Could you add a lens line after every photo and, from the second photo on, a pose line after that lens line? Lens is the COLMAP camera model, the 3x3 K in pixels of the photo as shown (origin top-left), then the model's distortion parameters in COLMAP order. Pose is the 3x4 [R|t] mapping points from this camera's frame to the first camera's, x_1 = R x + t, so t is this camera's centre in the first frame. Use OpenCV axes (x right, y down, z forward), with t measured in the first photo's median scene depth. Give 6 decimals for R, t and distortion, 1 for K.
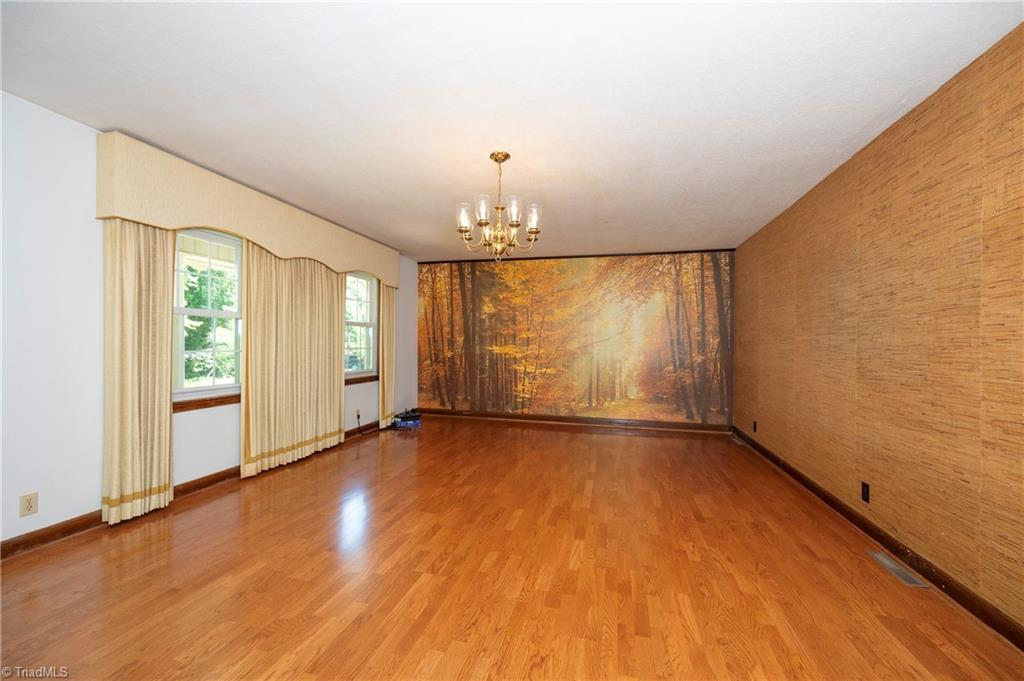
lens RADIAL K [[403.2, 0, 512.4], [0, 403.2, 341.5], [0, 0, 1]] dist [0.000680, 0.000118]
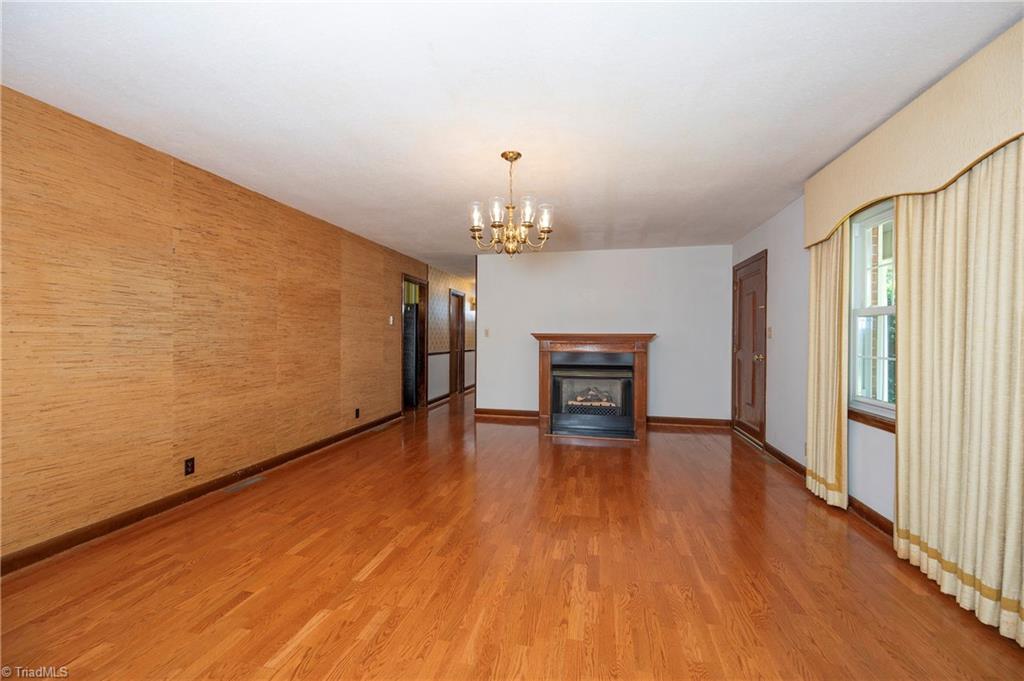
lens RADIAL K [[403.2, 0, 509.3], [0, 403.2, 341.3], [0, 0, 1]] dist [0.000680, 0.000118]
pose [[-0.999558, -0.012423, -0.027007, -0.005715], [-0.012601, 0.999900, 0.006424, -0.004256], [0.026925, 0.006762, -0.999615, 2.055983]]
